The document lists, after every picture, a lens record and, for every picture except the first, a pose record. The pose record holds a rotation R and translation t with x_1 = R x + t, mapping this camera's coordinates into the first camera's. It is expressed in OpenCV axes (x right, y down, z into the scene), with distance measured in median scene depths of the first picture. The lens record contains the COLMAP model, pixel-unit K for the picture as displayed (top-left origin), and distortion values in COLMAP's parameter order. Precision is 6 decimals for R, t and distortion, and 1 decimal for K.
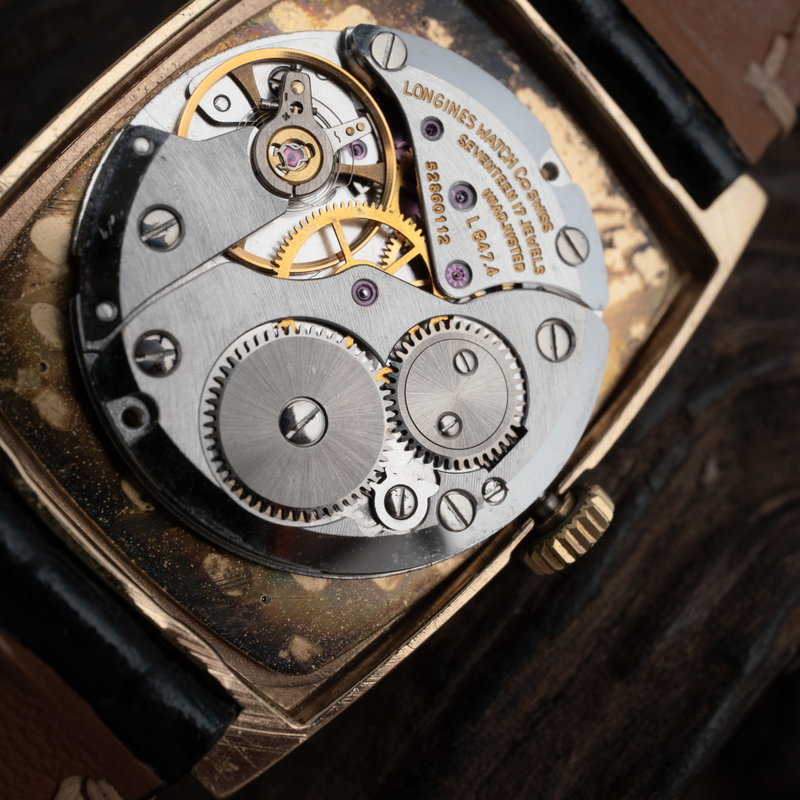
lens RADIAL K [[1478.2, 0, 400.0], [0, 1478.2, 400.1], [0, 0, 1]] dist [0.027570, 0.000000]
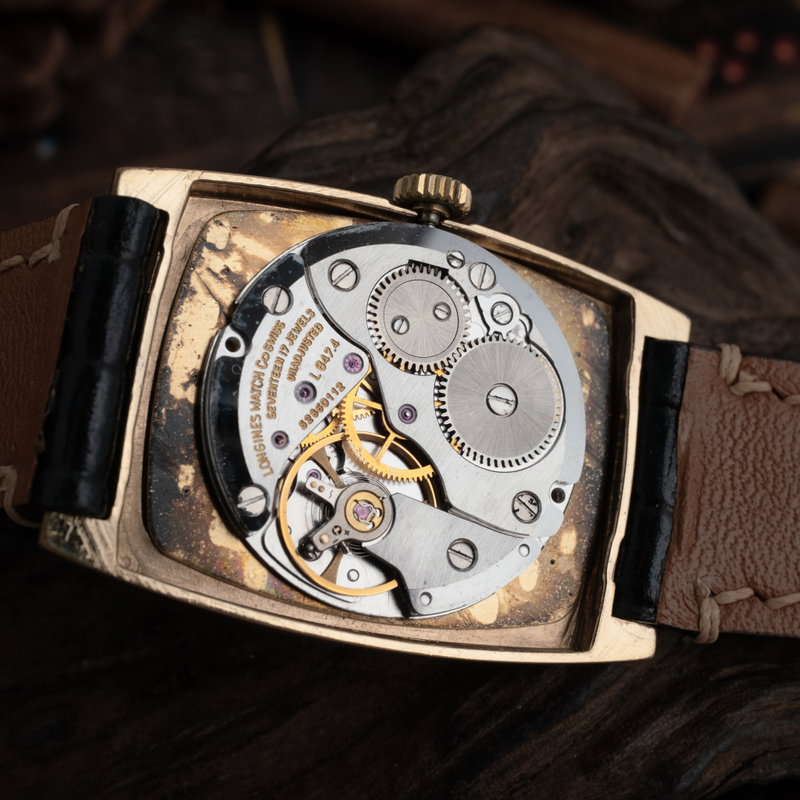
lens RADIAL K [[1478.2, 0, 403.5], [0, 1478.2, 402.6], [0, 0, 1]] dist [0.027570, 0.000000]
pose [[-0.418340, -0.828367, -0.372558, 0.488865], [0.714076, -0.553438, 0.428721, -0.643945], [-0.561326, -0.086683, 0.823042, -0.143472]]
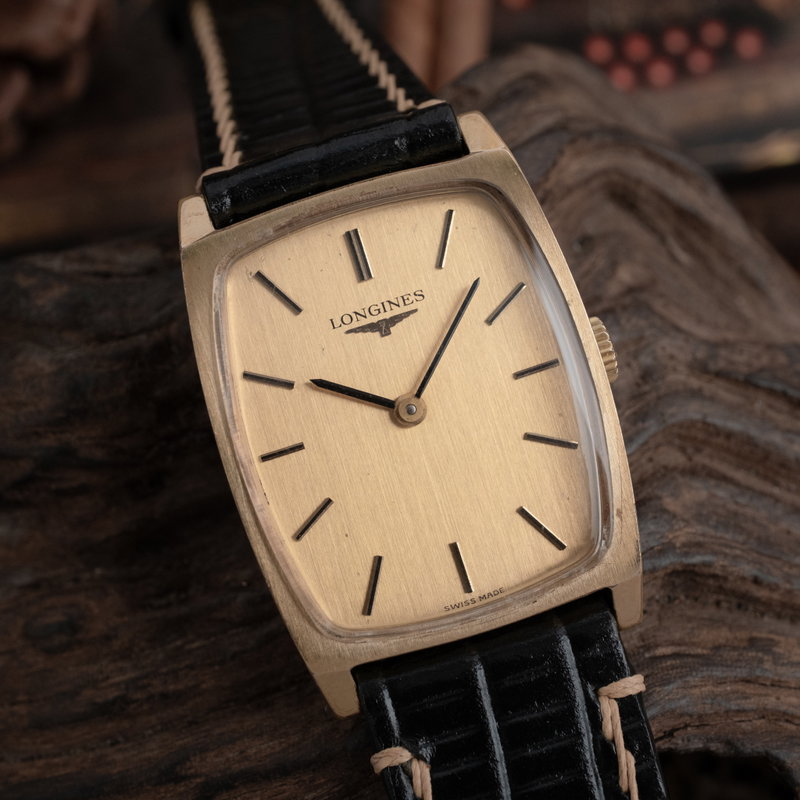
lens RADIAL K [[1478.2, 0, 398.6], [0, 1478.2, 400.5], [0, 0, 1]] dist [0.027570, 0.000000]
pose [[-0.328642, -0.871650, -0.363622, 0.513567], [0.794291, -0.463383, 0.392910, -0.673761], [-0.510976, -0.159695, 0.844631, -0.302023]]
